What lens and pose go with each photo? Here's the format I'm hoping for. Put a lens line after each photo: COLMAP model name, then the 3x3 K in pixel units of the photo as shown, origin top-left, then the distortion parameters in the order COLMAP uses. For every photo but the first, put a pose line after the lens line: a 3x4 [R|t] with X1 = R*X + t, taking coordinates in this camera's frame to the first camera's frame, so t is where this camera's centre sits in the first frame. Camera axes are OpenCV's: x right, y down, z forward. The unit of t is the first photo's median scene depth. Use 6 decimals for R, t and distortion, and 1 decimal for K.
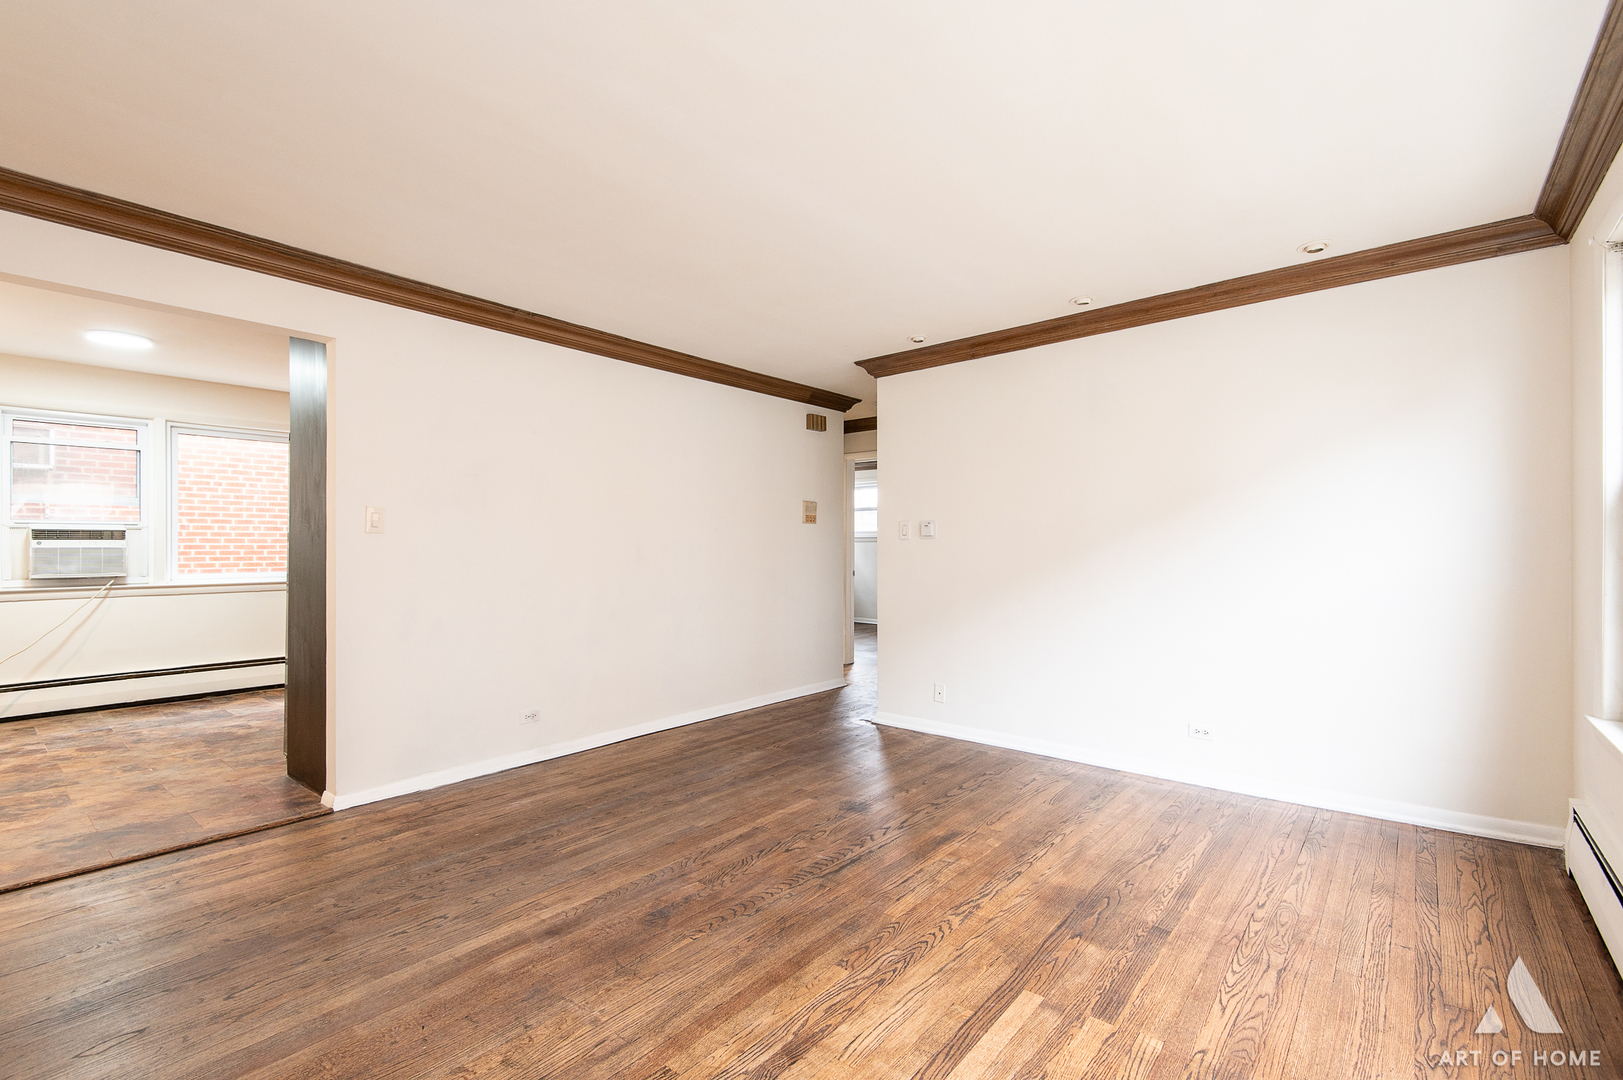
lens RADIAL K [[727.8, 0, 808.9], [0, 727.8, 535.3], [0, 0, 1]] dist [0.030058, -0.014935]
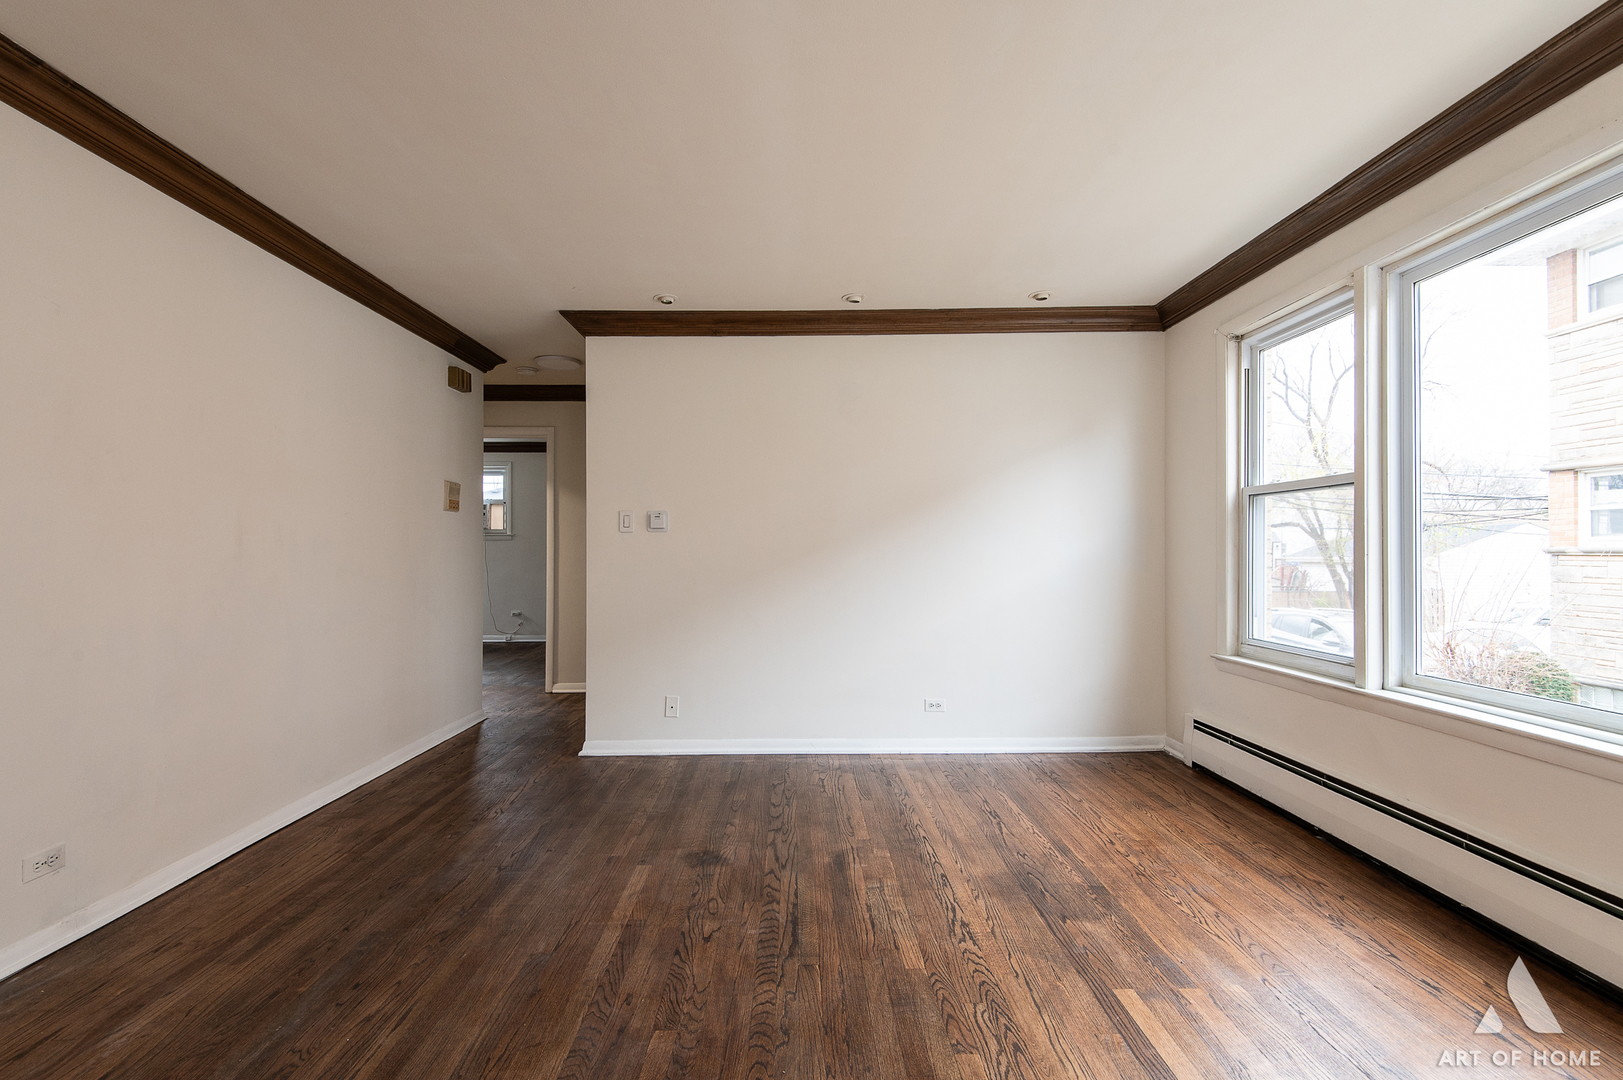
lens RADIAL K [[727.8, 0, 807.7], [0, 727.8, 536.2], [0, 0, 1]] dist [0.030058, -0.014935]
pose [[0.758221, 0.012001, 0.651887, -0.393543], [-0.009500, 0.999928, -0.007358, 0.021949], [-0.651929, -0.000614, 0.758280, 0.323989]]
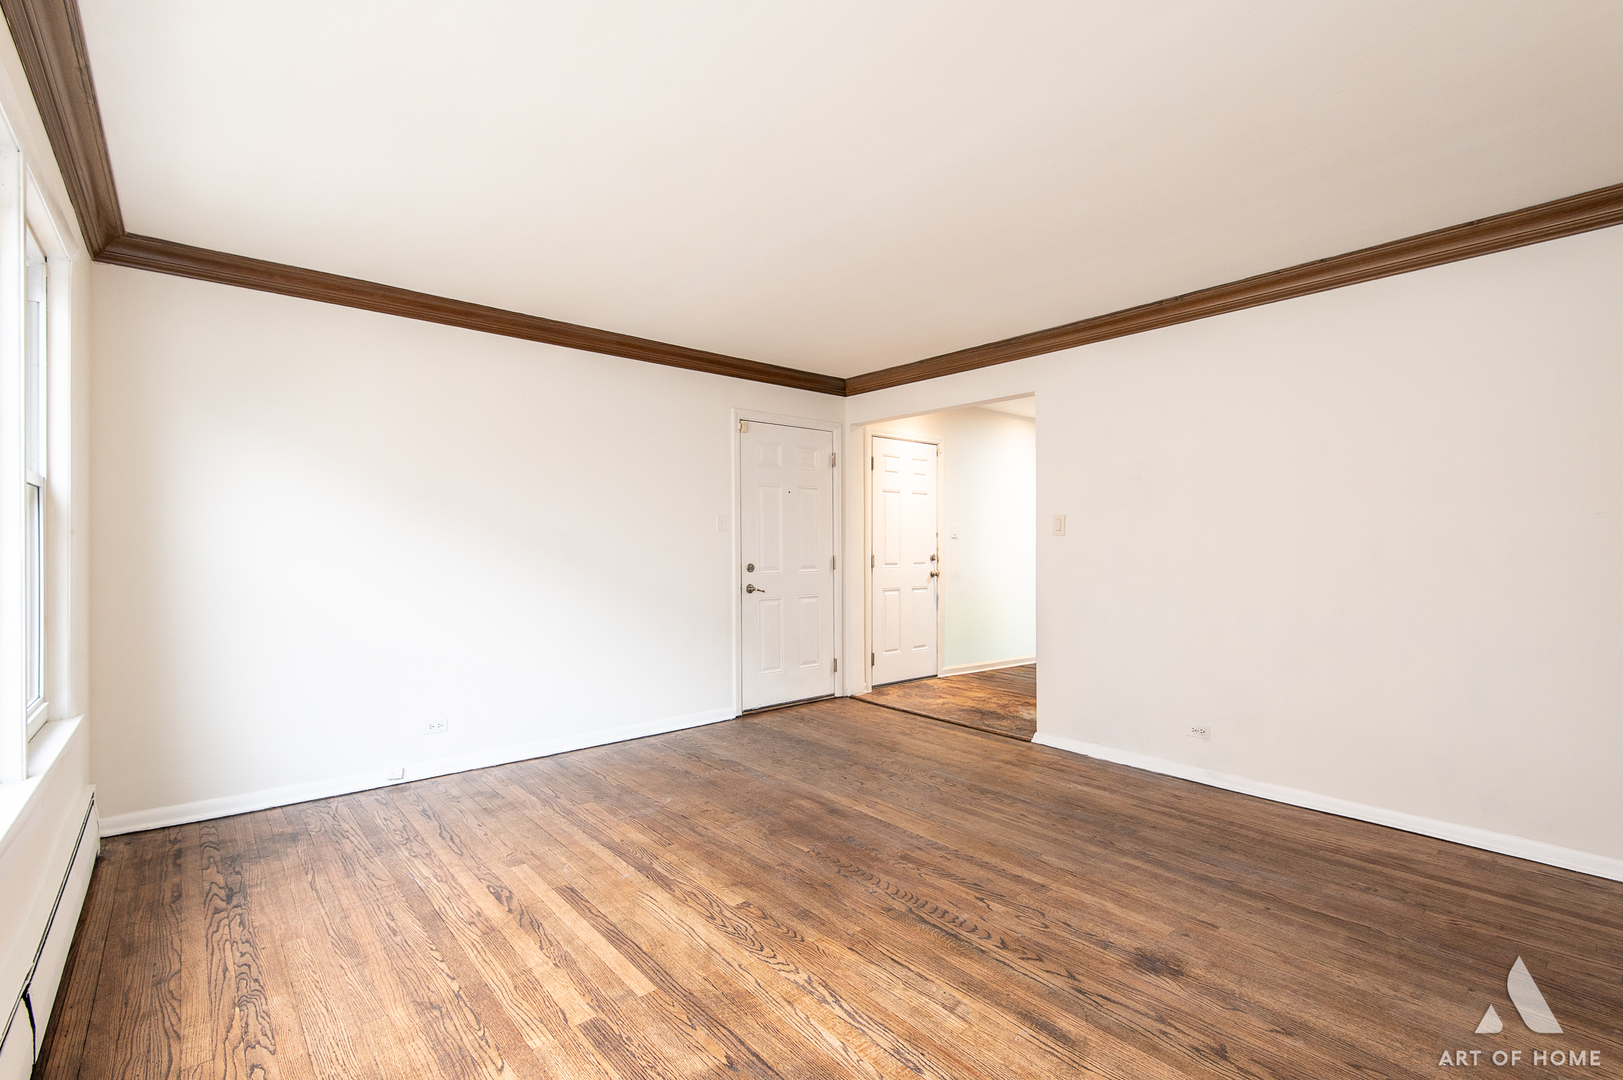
lens RADIAL K [[727.8, 0, 808.9], [0, 727.8, 538.8], [0, 0, 1]] dist [0.030058, -0.014935]
pose [[-0.173103, -0.008313, -0.984869, 0.766074], [0.016008, 0.999809, -0.011253, 0.010296], [0.984774, -0.017714, -0.172937, 0.849126]]
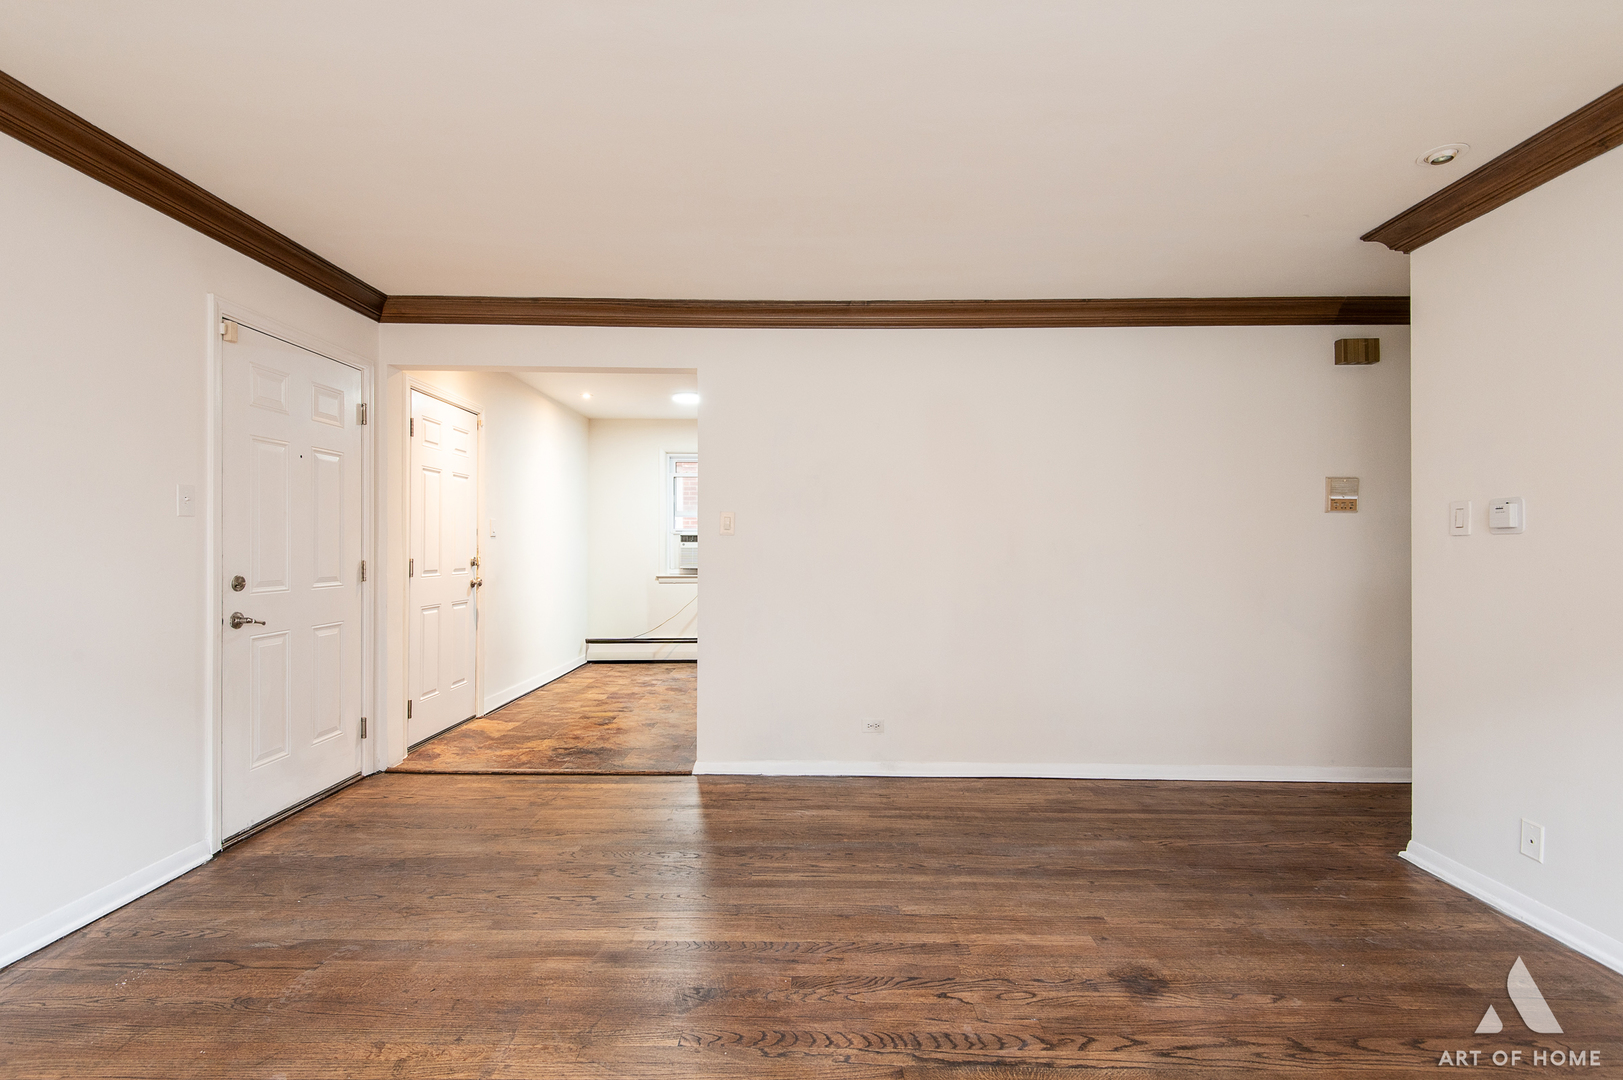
lens RADIAL K [[727.8, 0, 808.9], [0, 727.8, 542.1], [0, 0, 1]] dist [0.030058, -0.014935]
pose [[0.631663, -0.004168, -0.775232, 0.375080], [0.008661, 0.999961, 0.001680, 0.007346], [0.775195, -0.007775, 0.631674, 0.422141]]
